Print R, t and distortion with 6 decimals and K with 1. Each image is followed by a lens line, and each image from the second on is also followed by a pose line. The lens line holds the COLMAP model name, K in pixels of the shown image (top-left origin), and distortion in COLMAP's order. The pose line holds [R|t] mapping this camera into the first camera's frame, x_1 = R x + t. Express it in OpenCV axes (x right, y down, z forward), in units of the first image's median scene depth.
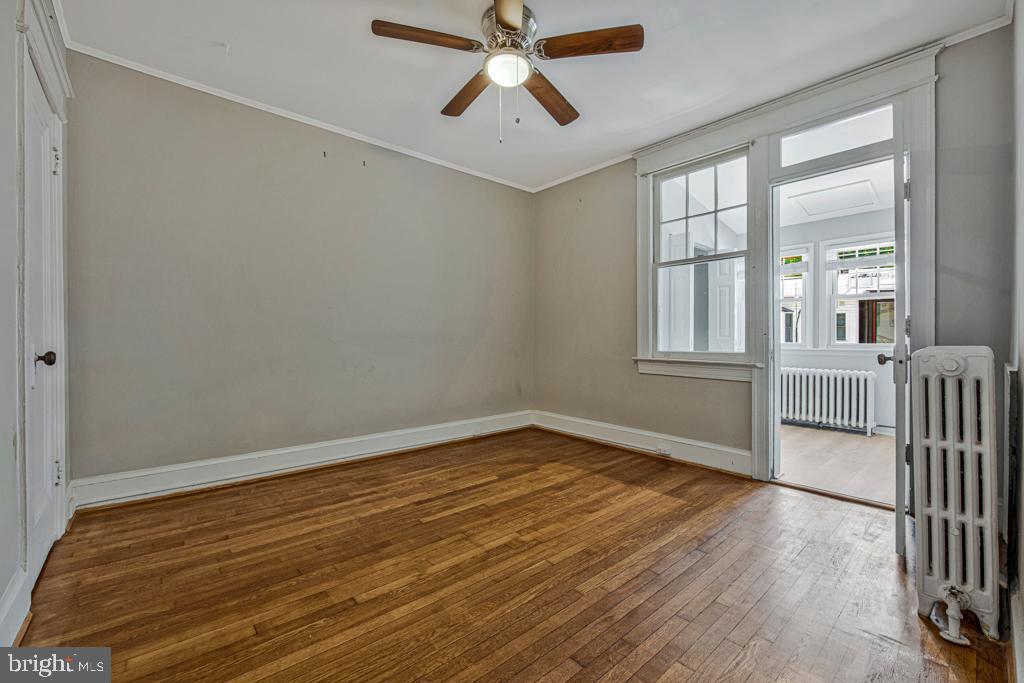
lens RADIAL K [[423.1, 0, 515.4], [0, 423.1, 337.9], [0, 0, 1]] dist [-0.011634, -0.003162]
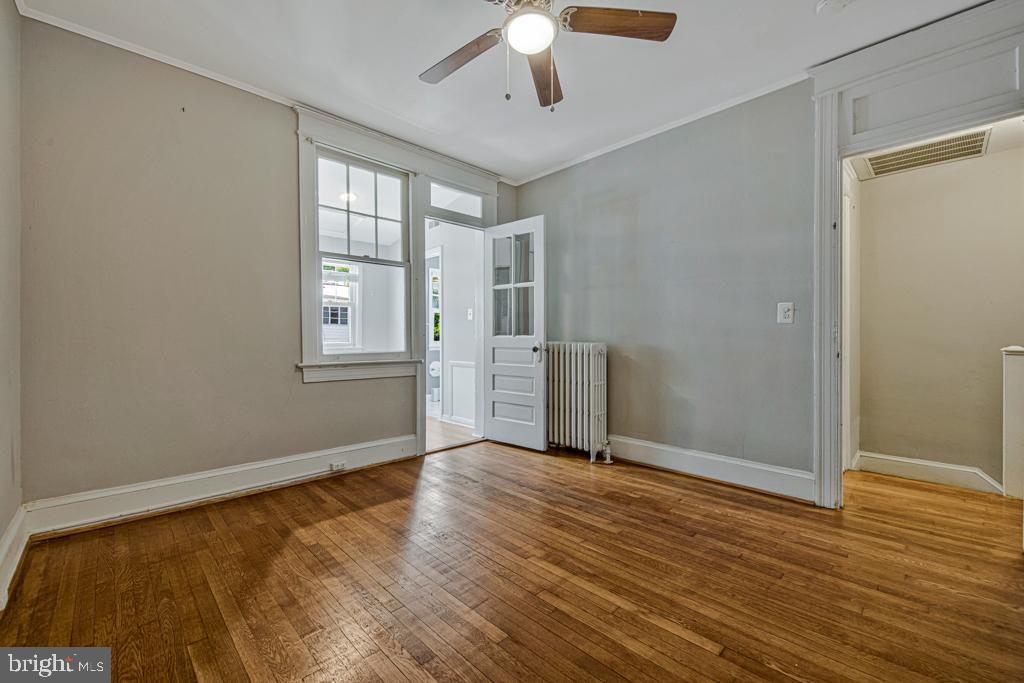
lens RADIAL K [[423.1, 0, 515.4], [0, 423.1, 337.9], [0, 0, 1]] dist [-0.011634, -0.003162]
pose [[-0.054285, -0.002695, 0.998522, -0.660327], [0.002722, 0.999992, 0.002847, -0.004247], [-0.998522, 0.002873, -0.054278, 0.804303]]
